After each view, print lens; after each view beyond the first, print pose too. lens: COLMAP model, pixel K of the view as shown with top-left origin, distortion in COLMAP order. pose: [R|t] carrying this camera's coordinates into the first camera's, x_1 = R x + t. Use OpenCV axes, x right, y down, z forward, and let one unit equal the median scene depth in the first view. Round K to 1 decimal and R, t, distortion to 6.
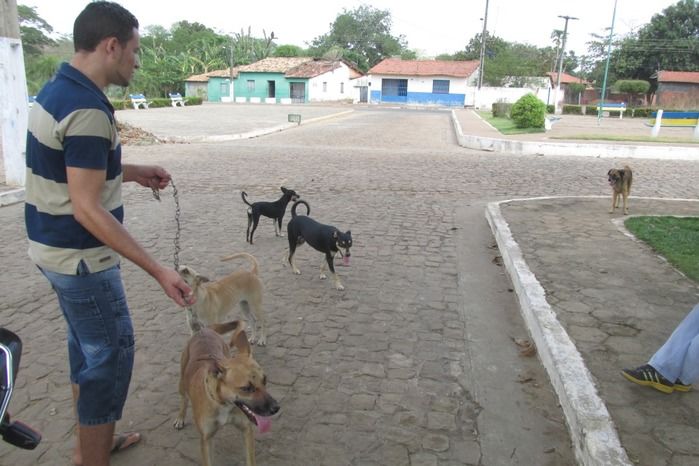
lens RADIAL K [[596.0, 0, 349.6], [0, 596.0, 232.0], [0, 0, 1]] dist [-0.025813, 0.006423]
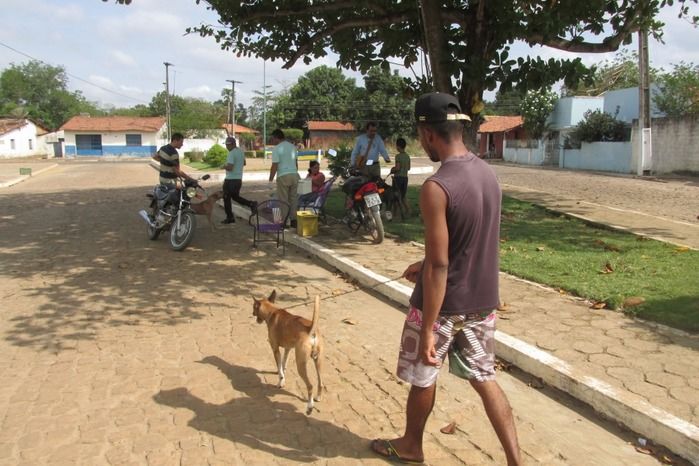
lens RADIAL K [[596.0, 0, 349.6], [0, 596.0, 232.0], [0, 0, 1]] dist [-0.025813, 0.006423]
pose [[0.867011, -0.105686, 0.486951, -0.072328], [0.144357, 0.988614, -0.042461, 0.044154], [-0.476919, 0.107109, 0.872396, -0.200970]]
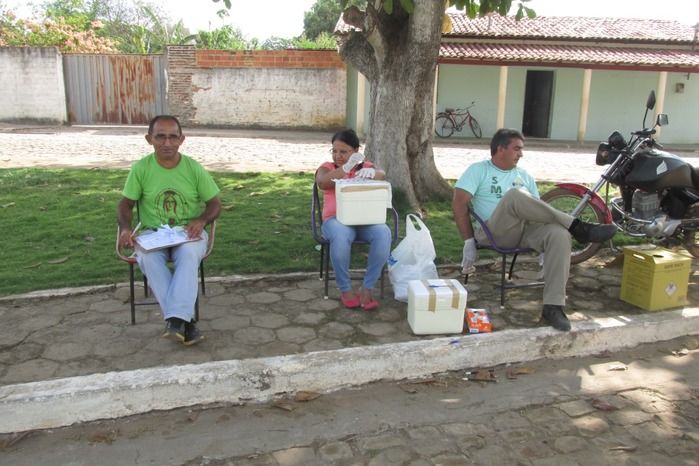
lens RADIAL K [[587.0, 0, 351.1], [0, 587.0, 228.7], [0, 0, 1]] dist [-0.038082, 0.019571]
pose [[-0.445965, -0.239144, 0.862511, -0.031556], [0.182607, 0.919067, 0.349243, -0.014931], [-0.876225, 0.313250, -0.366202, 0.067633]]
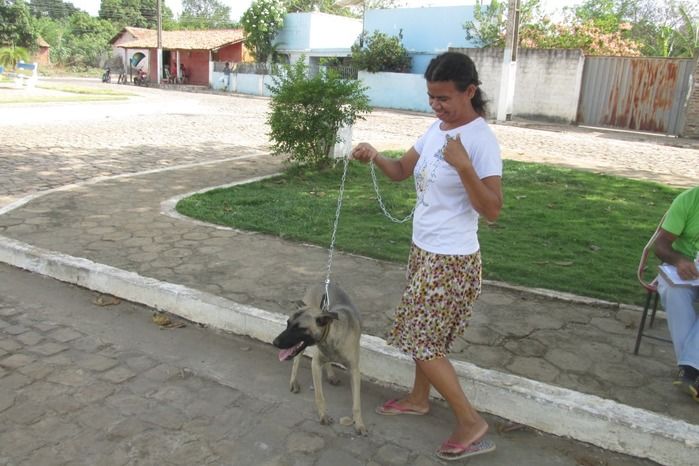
lens RADIAL K [[587.0, 0, 351.1], [0, 587.0, 228.7], [0, 0, 1]] dist [-0.038082, 0.019571]
pose [[0.334086, -0.251164, 0.908462, -0.028673], [0.177559, 0.963356, 0.201043, -0.017273], [-0.925667, 0.094140, 0.366440, 0.073060]]
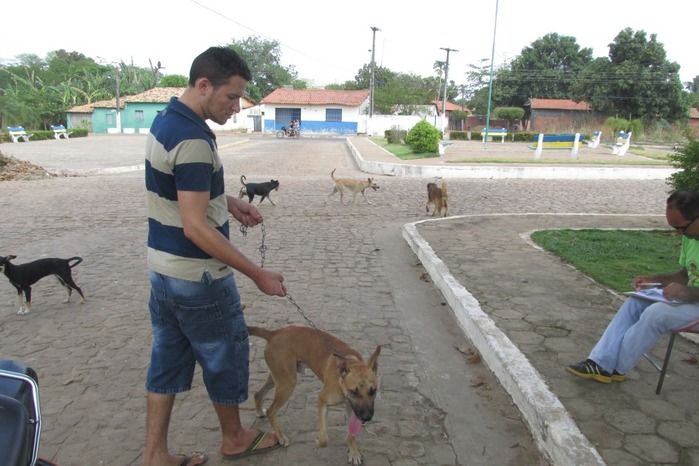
lens RADIAL K [[596.0, 0, 349.6], [0, 596.0, 232.0], [0, 0, 1]] dist [-0.025813, 0.006423]
pose [[0.983781, -0.042704, 0.174219, -0.007643], [0.050833, 0.997804, -0.042466, 0.000776], [-0.172023, 0.050634, 0.983791, -0.001606]]
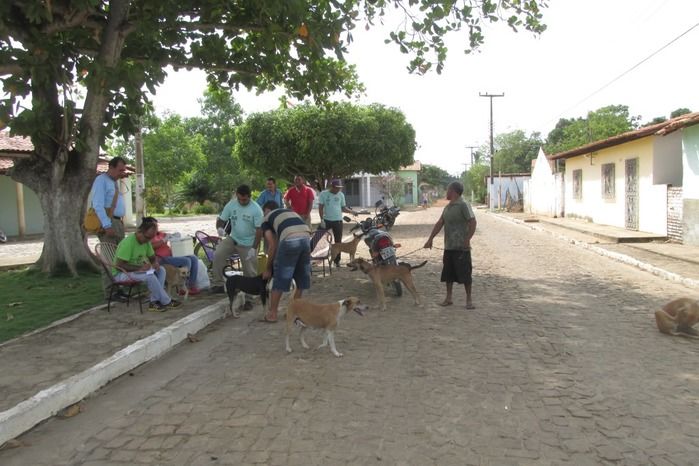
lens RADIAL K [[574.0, 0, 359.5], [0, 574.0, 234.4], [0, 0, 1]] dist [-0.017467, -0.000059]
pose [[-0.999955, -0.003974, -0.008565, -0.012304], [-0.006472, 0.948966, 0.315313, -0.051561], [0.006875, 0.315354, -0.948949, 0.211986]]
